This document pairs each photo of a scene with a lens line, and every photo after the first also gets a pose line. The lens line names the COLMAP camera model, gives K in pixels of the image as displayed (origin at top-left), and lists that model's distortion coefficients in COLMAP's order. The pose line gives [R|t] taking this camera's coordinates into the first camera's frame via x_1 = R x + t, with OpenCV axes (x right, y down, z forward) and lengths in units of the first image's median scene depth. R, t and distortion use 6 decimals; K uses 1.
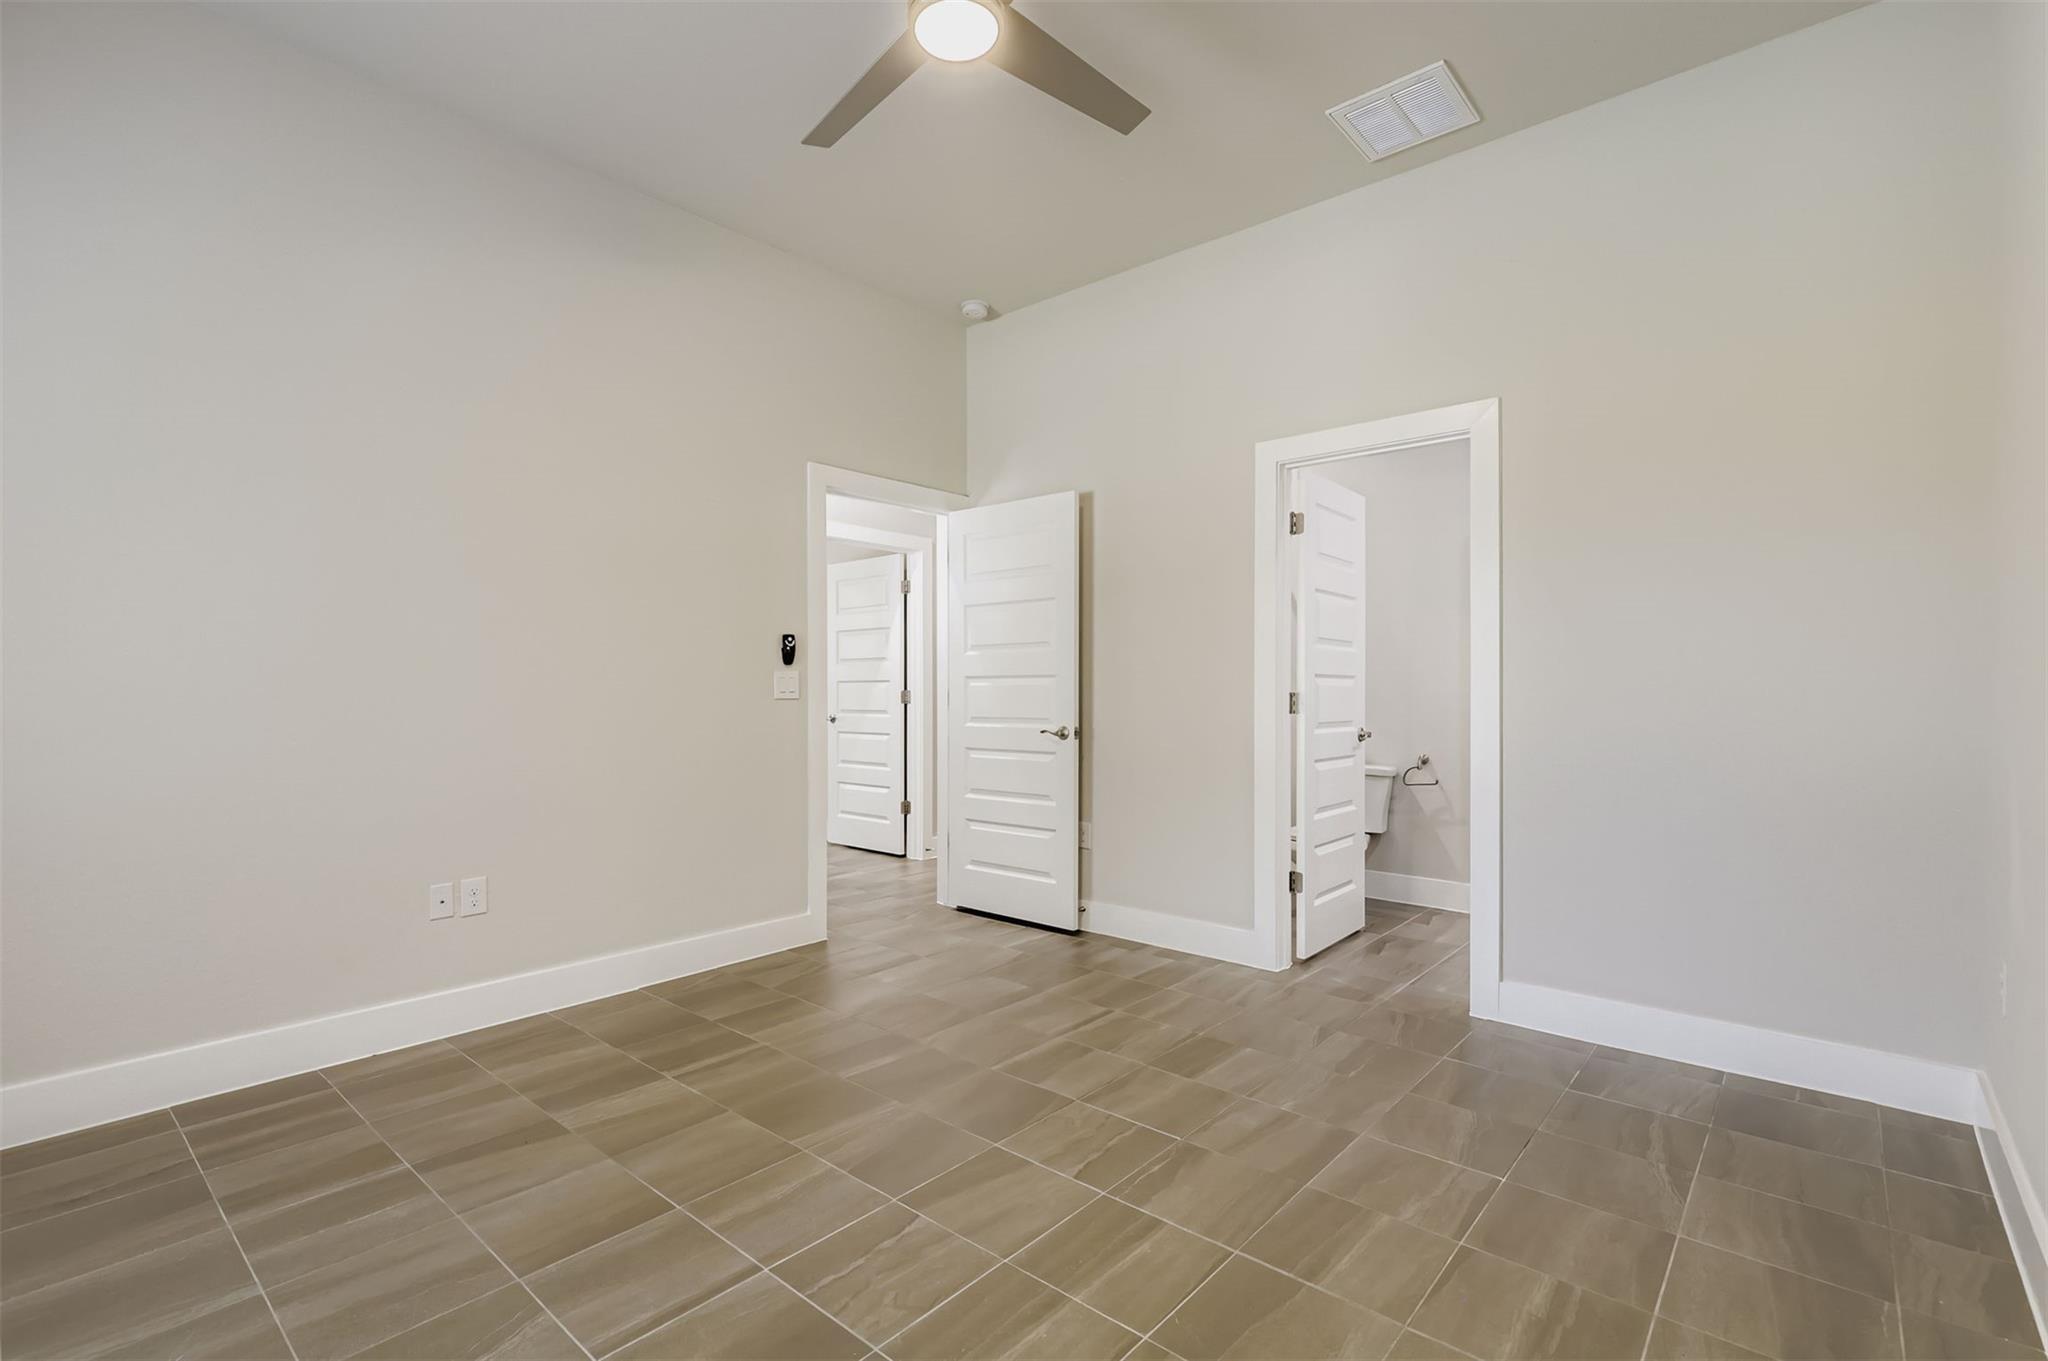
lens RADIAL K [[932.8, 0, 1037.0], [0, 932.8, 673.7], [0, 0, 1]] dist [-0.000756, -0.000007]
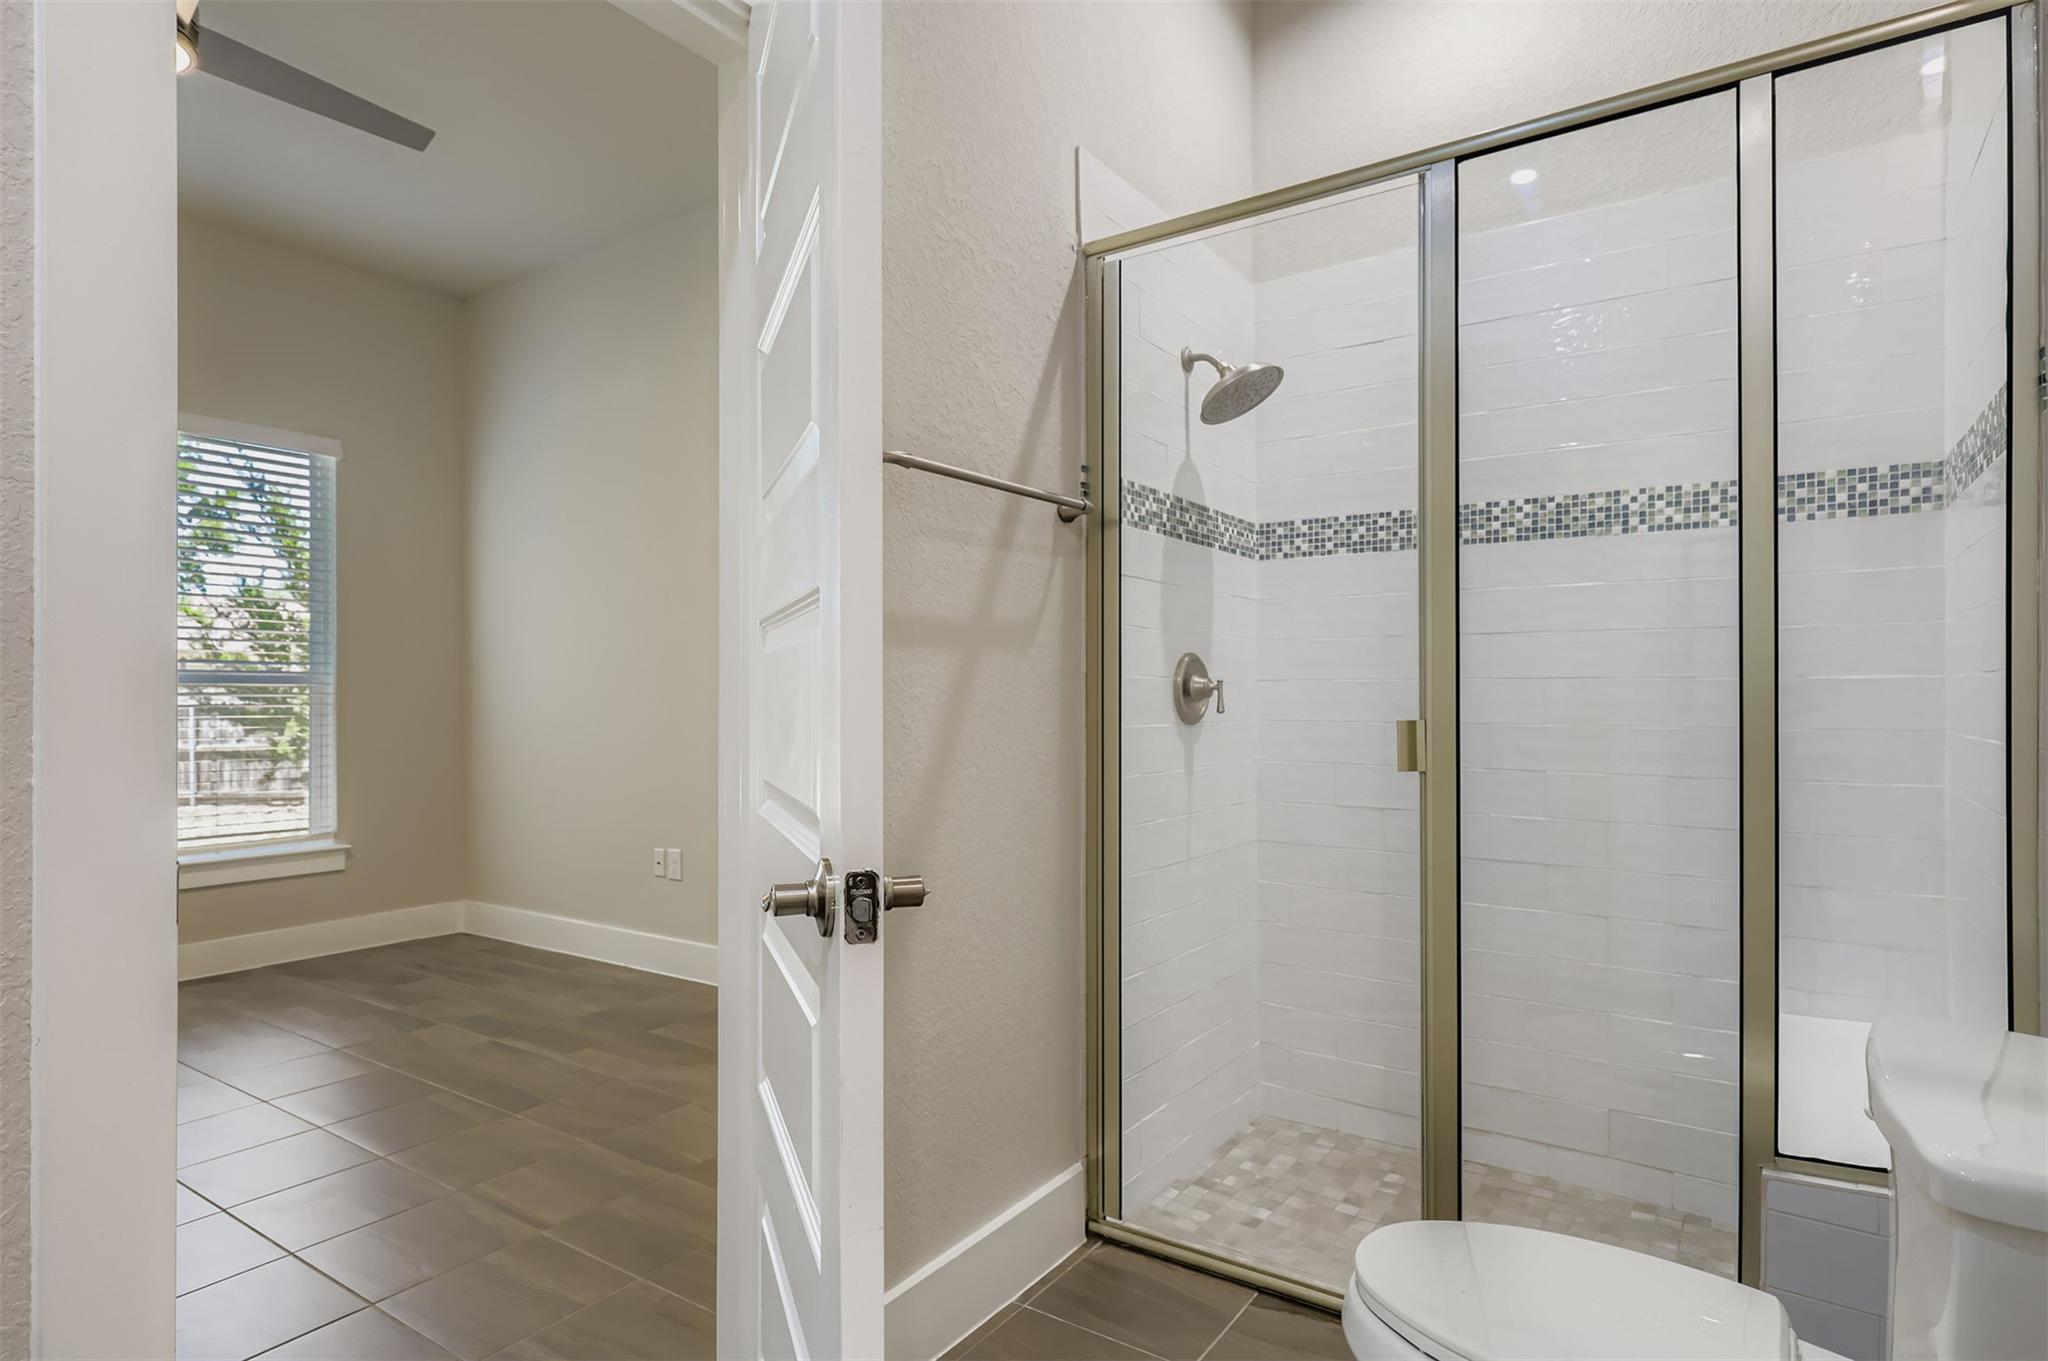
lens RADIAL K [[1126.2, 0, 1025.6], [0, 1126.2, 690.0], [0, 0, 1]] dist [0.020082, -0.004392]
pose [[0.103371, -0.005513, -0.994628, 0.904200], [0.005497, 0.999973, -0.004972, 0.026110], [0.994628, -0.004954, 0.103399, 1.336525]]
